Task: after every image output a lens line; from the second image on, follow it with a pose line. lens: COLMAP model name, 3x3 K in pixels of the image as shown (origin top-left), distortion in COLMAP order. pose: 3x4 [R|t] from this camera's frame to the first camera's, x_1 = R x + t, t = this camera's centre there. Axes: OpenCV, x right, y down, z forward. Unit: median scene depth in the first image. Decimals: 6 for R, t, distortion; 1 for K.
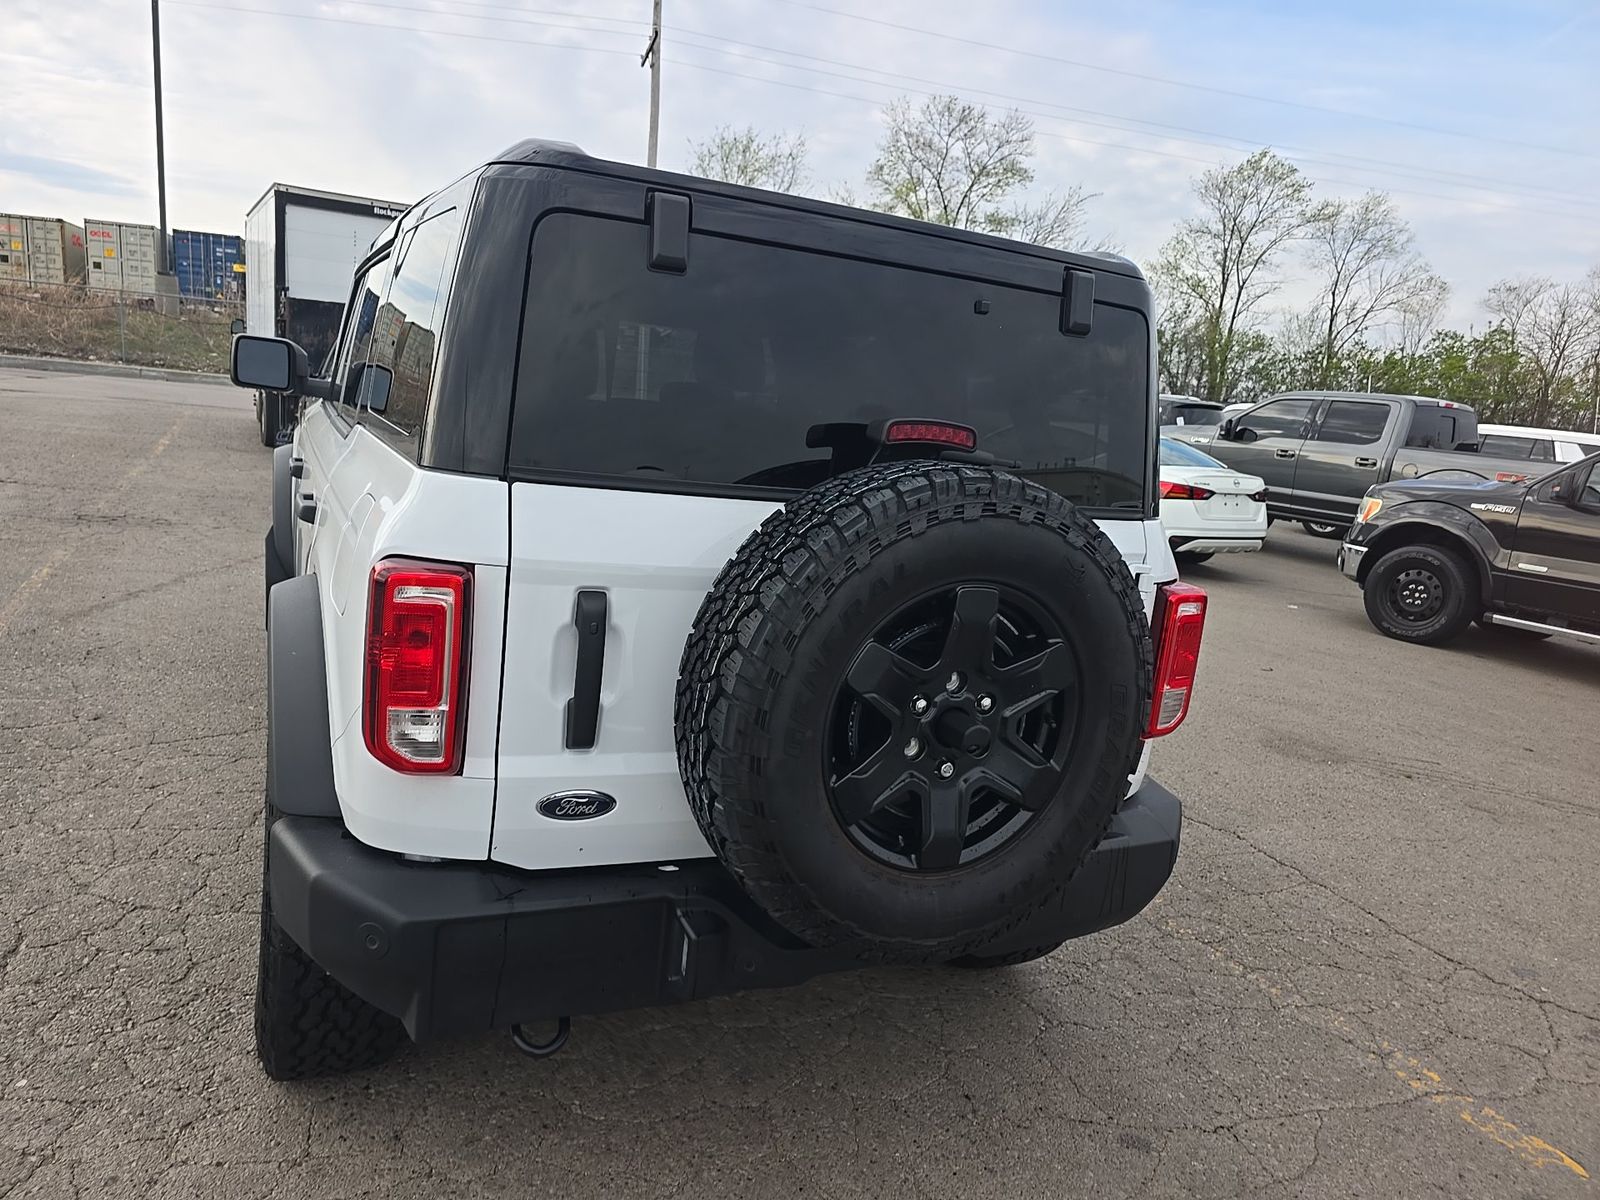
lens RADIAL K [[1077.1, 0, 794.4], [0, 1077.1, 599.3], [0, 0, 1]] dist [0.061198, -0.055497]
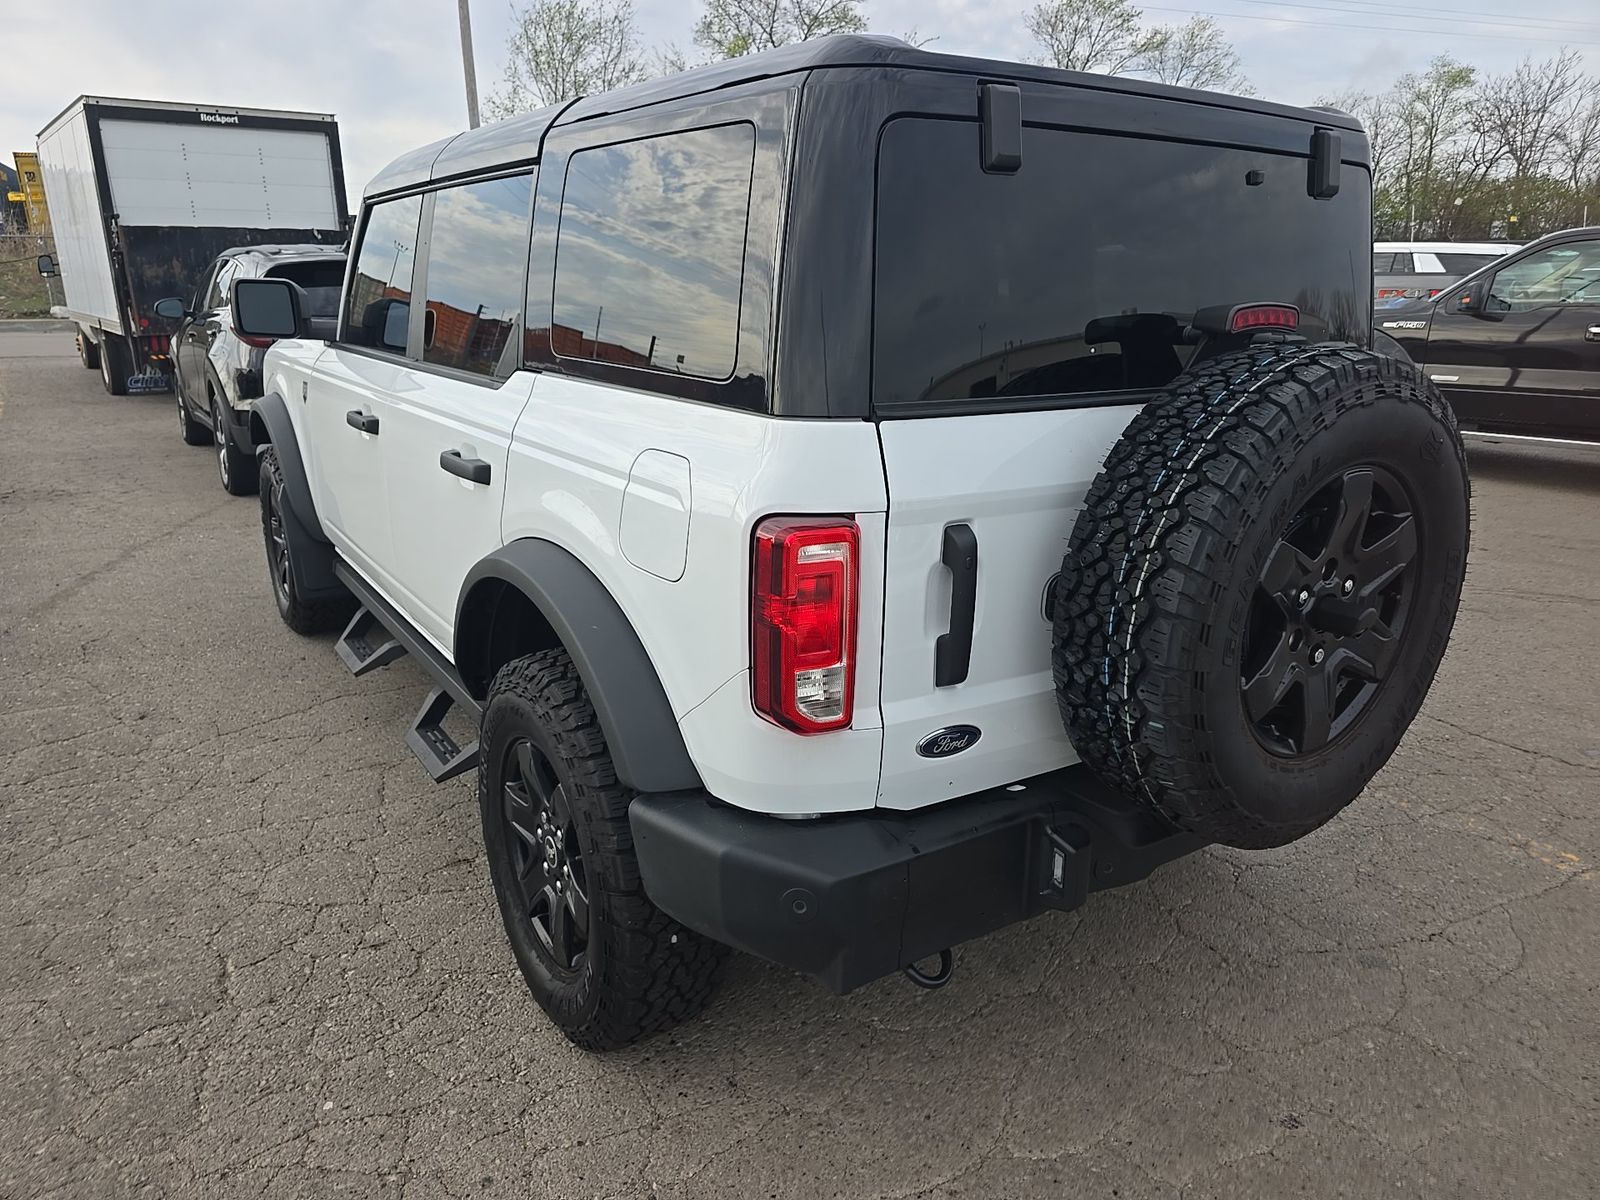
lens RADIAL K [[1066.9, 0, 800.5], [0, 1066.9, 605.4], [0, 0, 1]] dist [0.078339, -0.075159]
pose [[0.983919, -0.135286, 0.116623, -0.391939], [0.121105, 0.985219, 0.121148, -0.060964], [-0.131289, -0.105077, 0.985760, 0.060225]]
